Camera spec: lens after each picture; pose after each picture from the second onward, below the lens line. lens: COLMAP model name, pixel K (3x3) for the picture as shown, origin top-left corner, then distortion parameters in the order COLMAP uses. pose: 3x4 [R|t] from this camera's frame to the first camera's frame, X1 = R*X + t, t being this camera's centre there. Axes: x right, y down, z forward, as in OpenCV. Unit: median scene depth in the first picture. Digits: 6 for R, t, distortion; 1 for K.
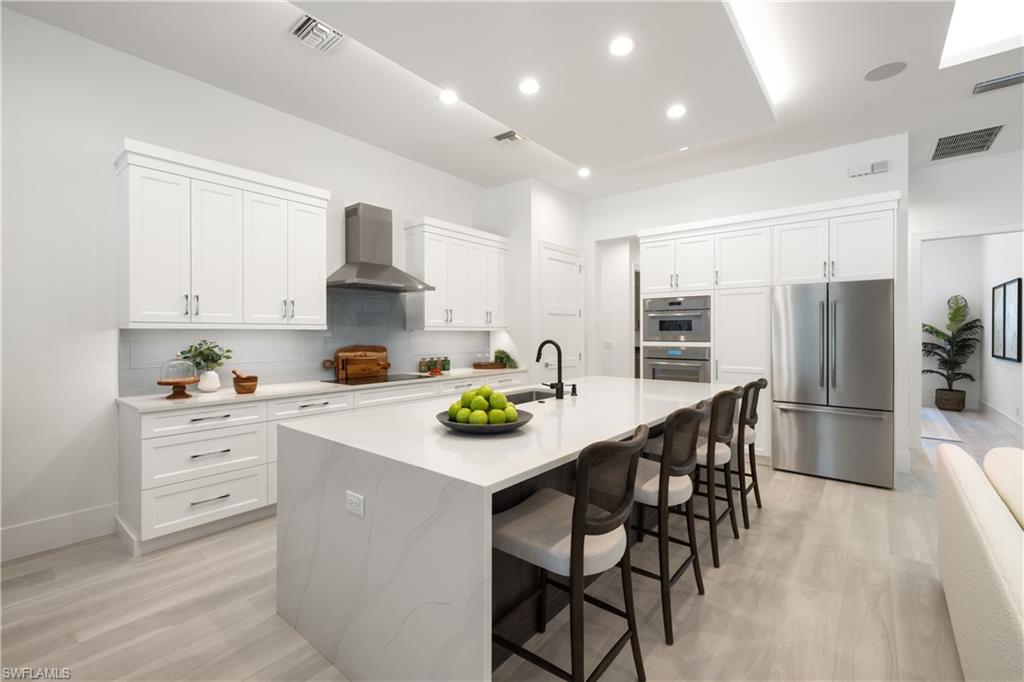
lens RADIAL K [[437.9, 0, 513.7], [0, 437.9, 335.6], [0, 0, 1]] dist [0.001280, 0.000490]
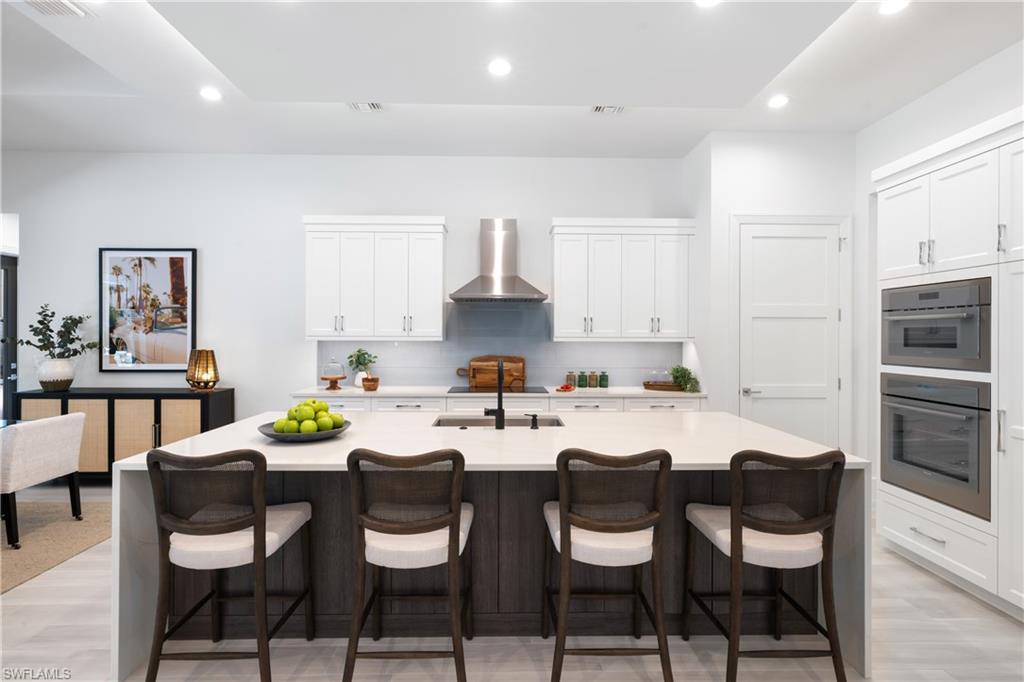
lens RADIAL K [[503.8, 0, 509.6], [0, 503.8, 334.6], [0, 0, 1]] dist [0.000473, 0.000359]
pose [[0.654324, 0.002004, -0.756212, 0.551548], [-0.008882, 0.999948, -0.005035, -0.020684], [0.756162, 0.010011, 0.654308, 0.244475]]
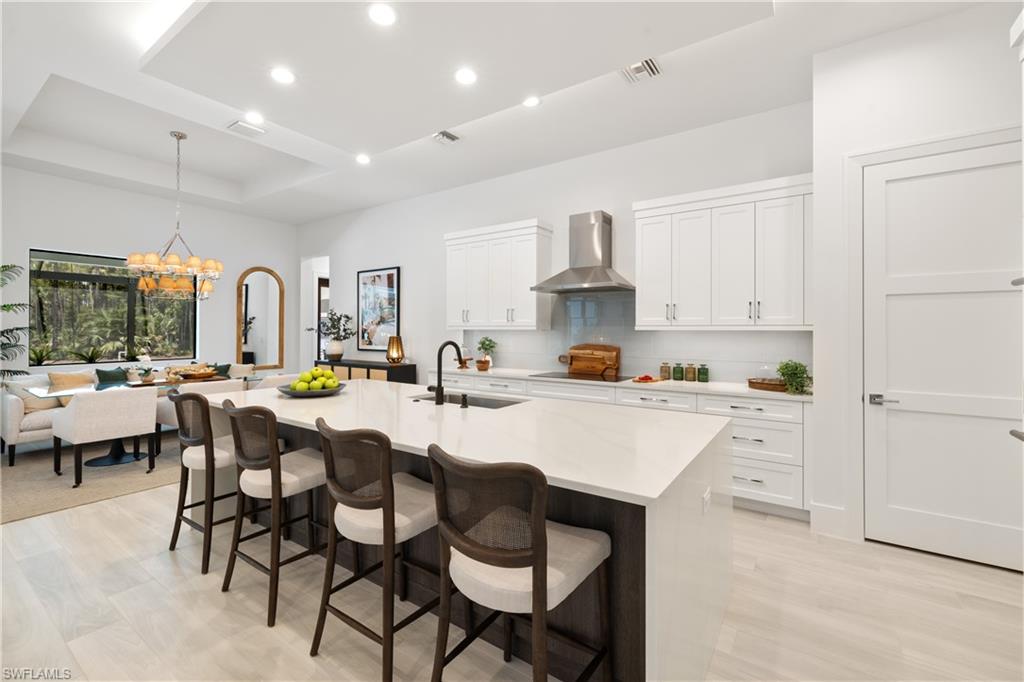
lens RADIAL K [[437.9, 0, 516.6], [0, 437.9, 326.0], [0, 0, 1]] dist [-0.000299, 0.000030]
pose [[0.085836, -0.009561, -0.996263, 0.681056], [-0.009509, 0.999901, -0.010415, -0.008801], [0.996264, 0.010367, 0.085737, 0.705418]]
